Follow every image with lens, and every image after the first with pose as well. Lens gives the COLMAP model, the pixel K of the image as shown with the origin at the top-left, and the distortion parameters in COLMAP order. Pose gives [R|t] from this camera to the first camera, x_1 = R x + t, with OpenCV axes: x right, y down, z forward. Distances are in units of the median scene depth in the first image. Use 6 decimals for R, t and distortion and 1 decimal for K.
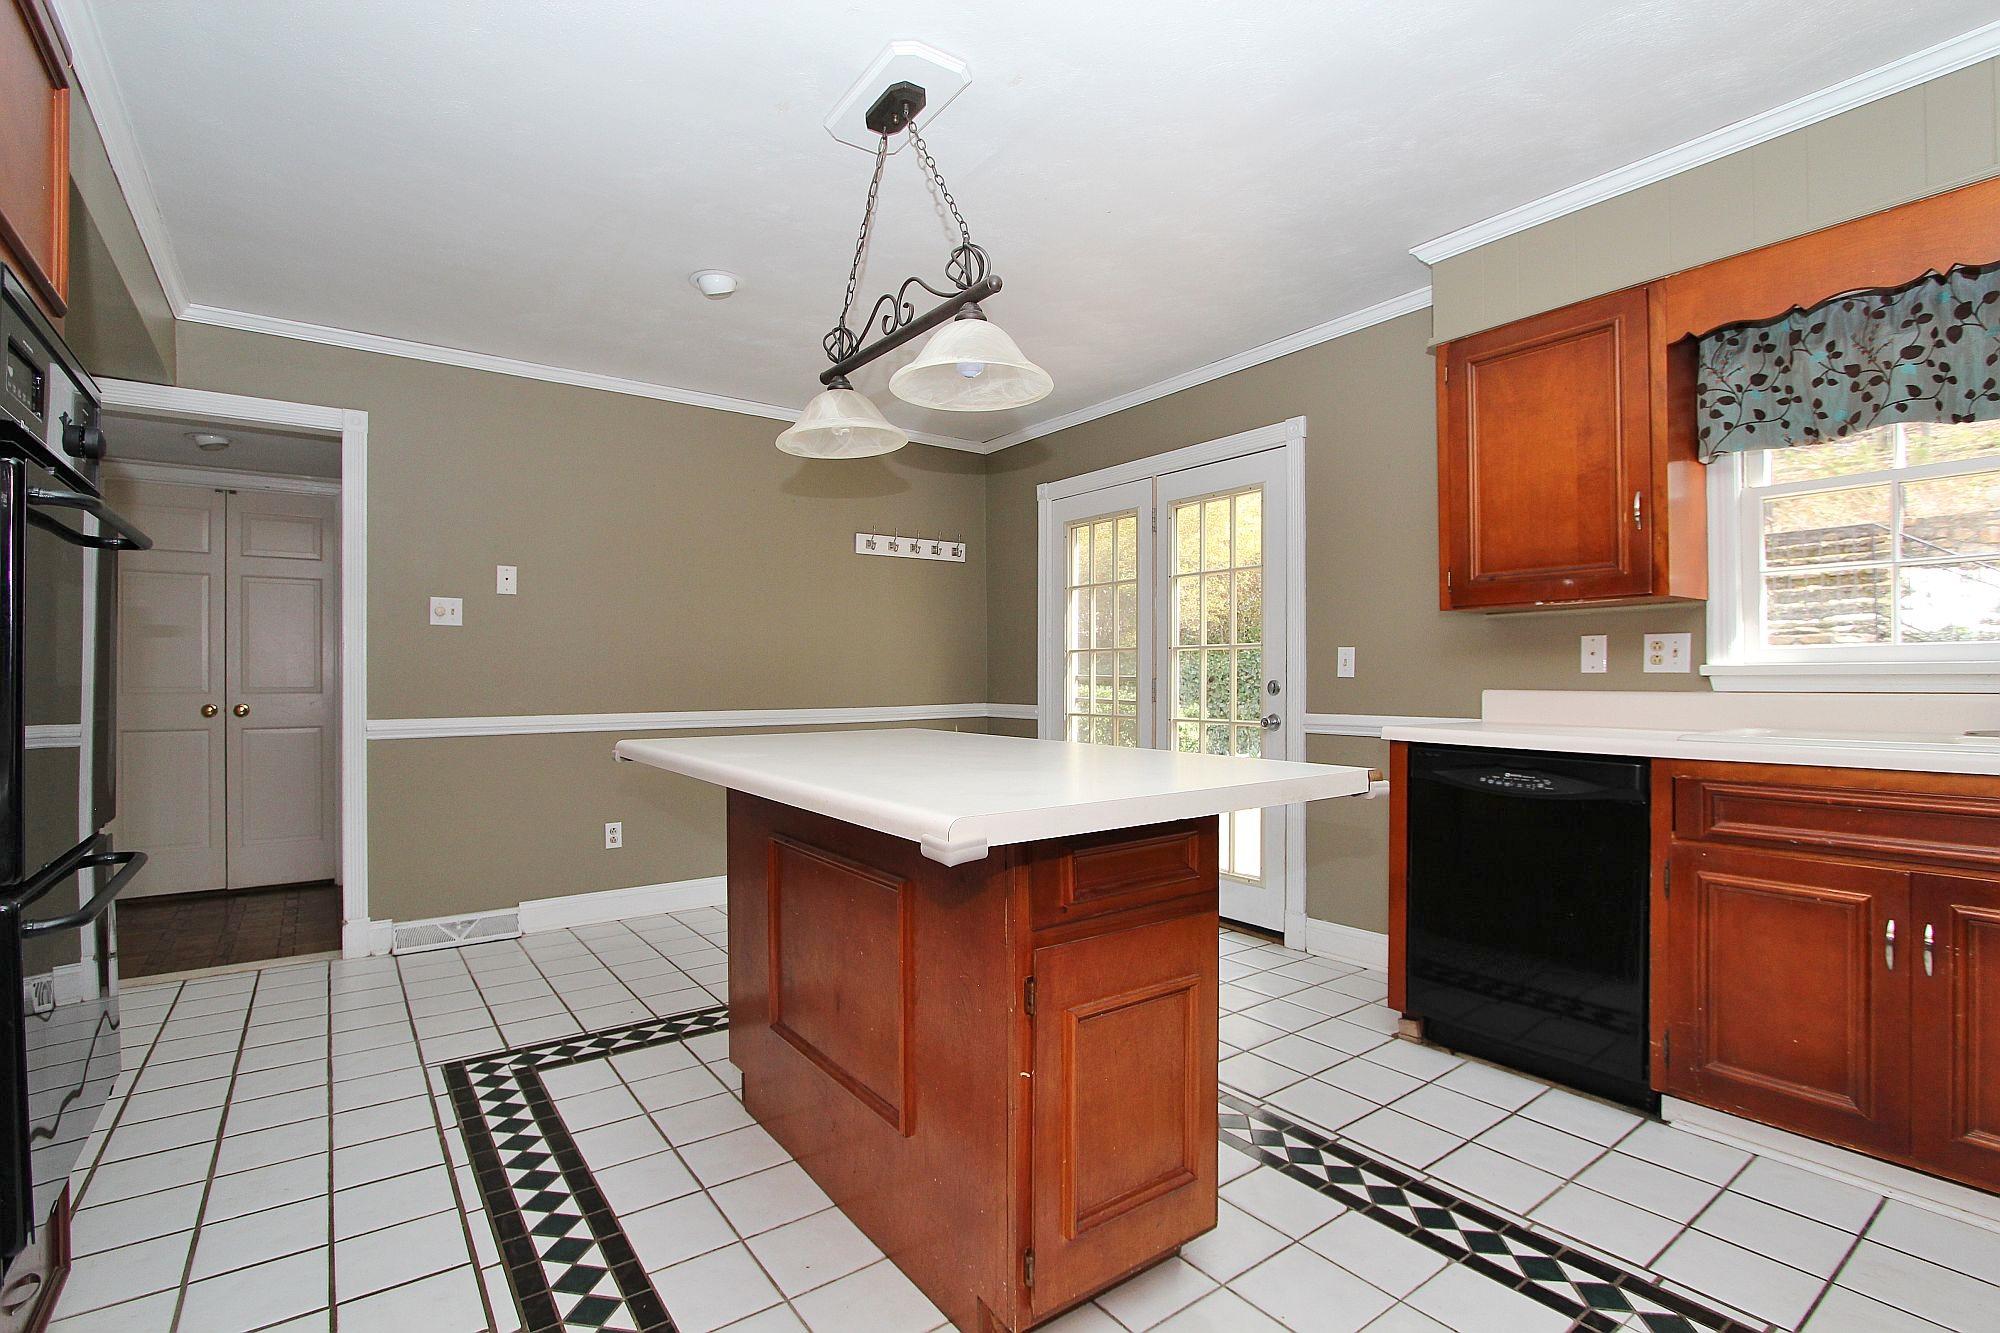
lens RADIAL K [[955.1, 0, 997.8], [0, 955.1, 678.8], [0, 0, 1]] dist [-0.036833, 0.008040]
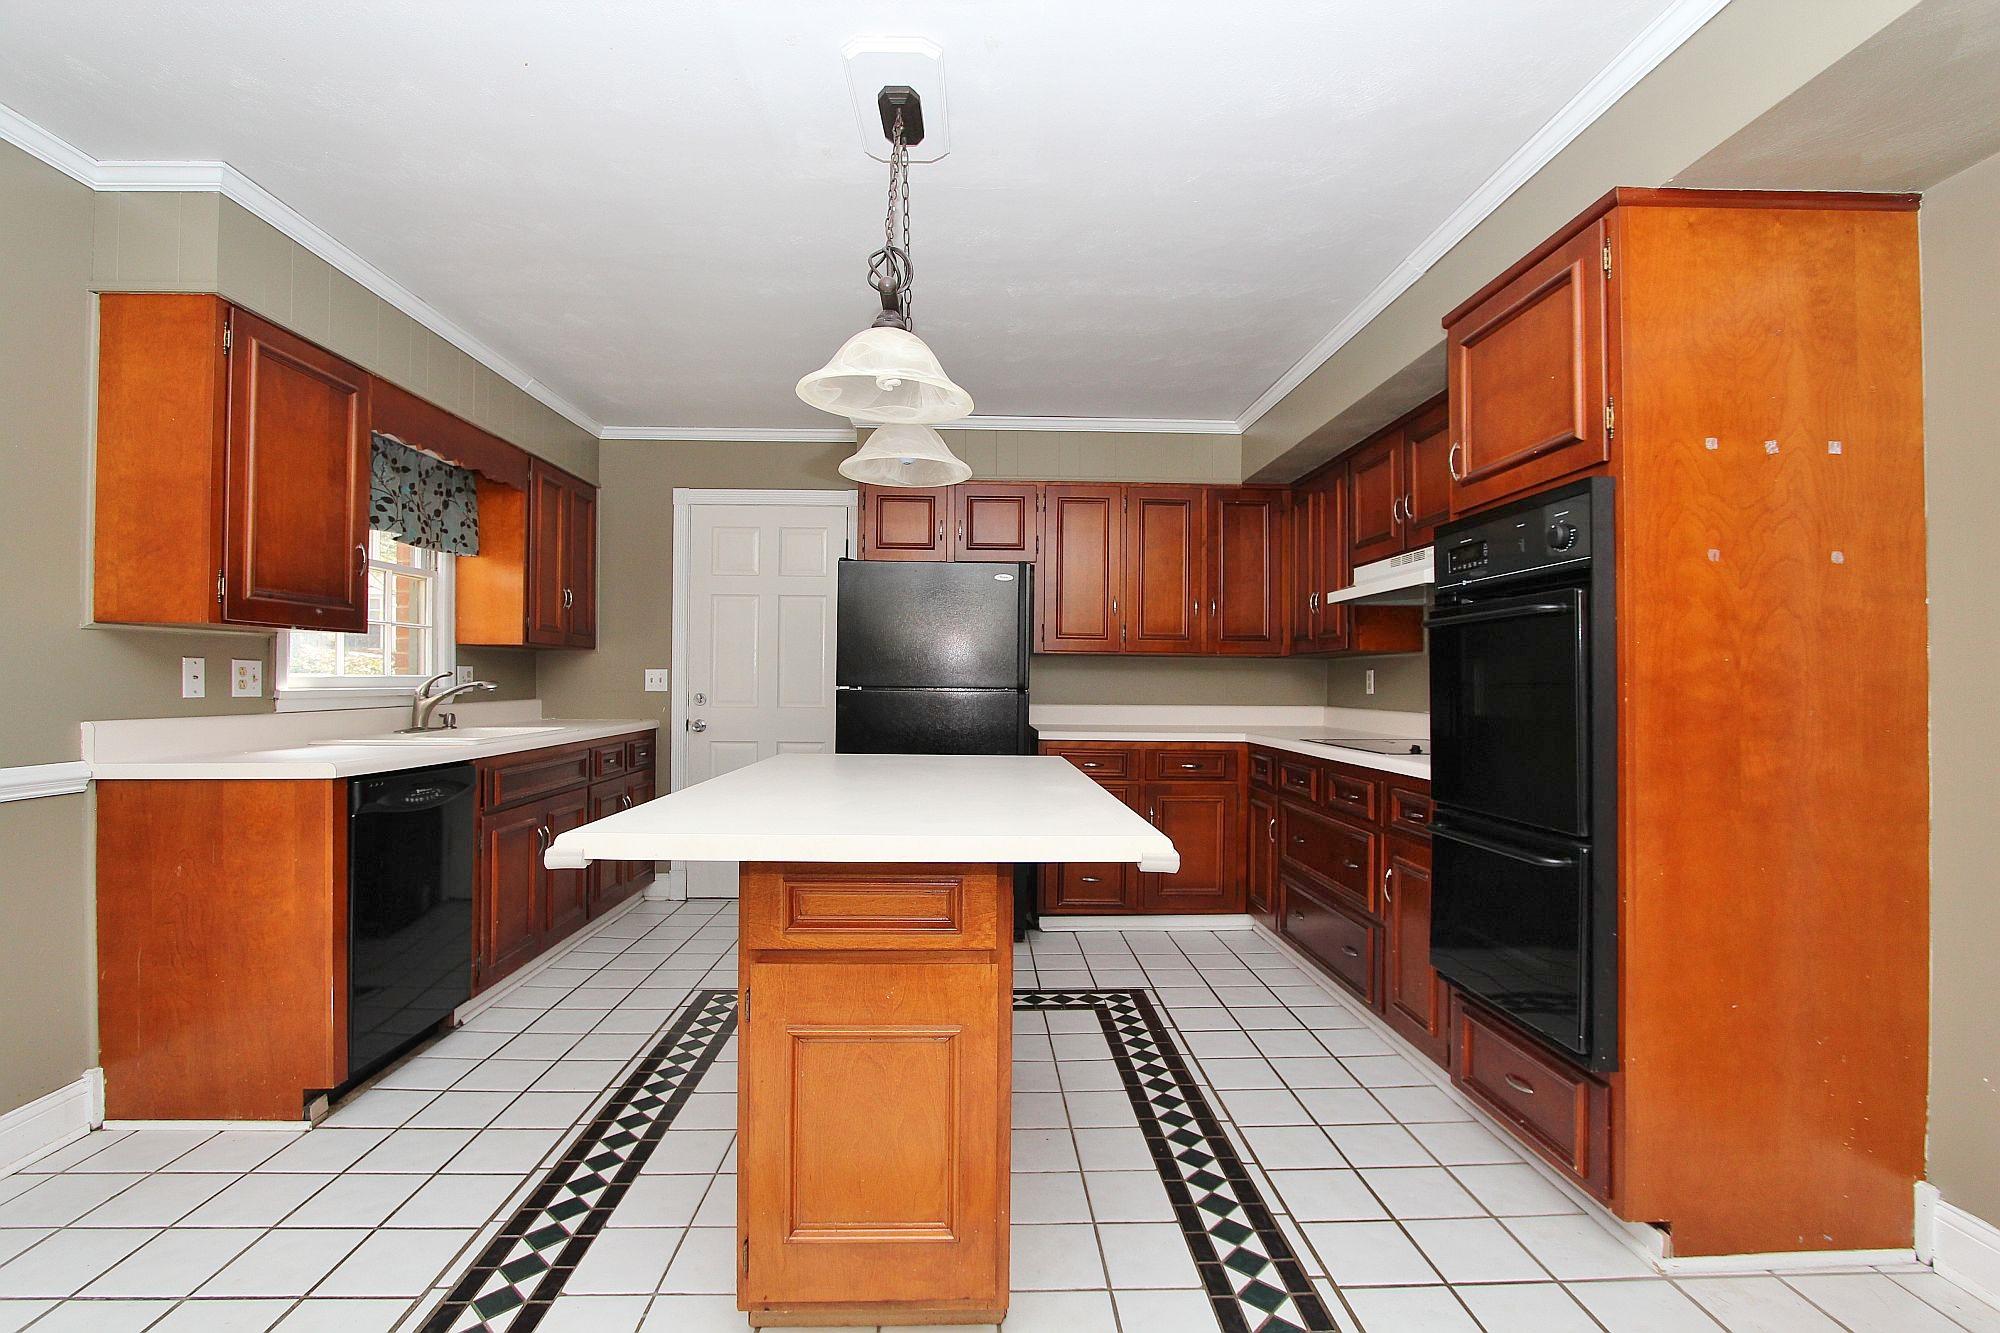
lens RADIAL K [[955.1, 0, 997.8], [0, 955.1, 678.8], [0, 0, 1]] dist [-0.036833, 0.008040]
pose [[-0.840889, -0.006980, 0.541162, -0.614357], [-0.013145, 0.999885, -0.007530, -0.031474], [-0.541047, -0.013445, -0.840885, 1.487795]]
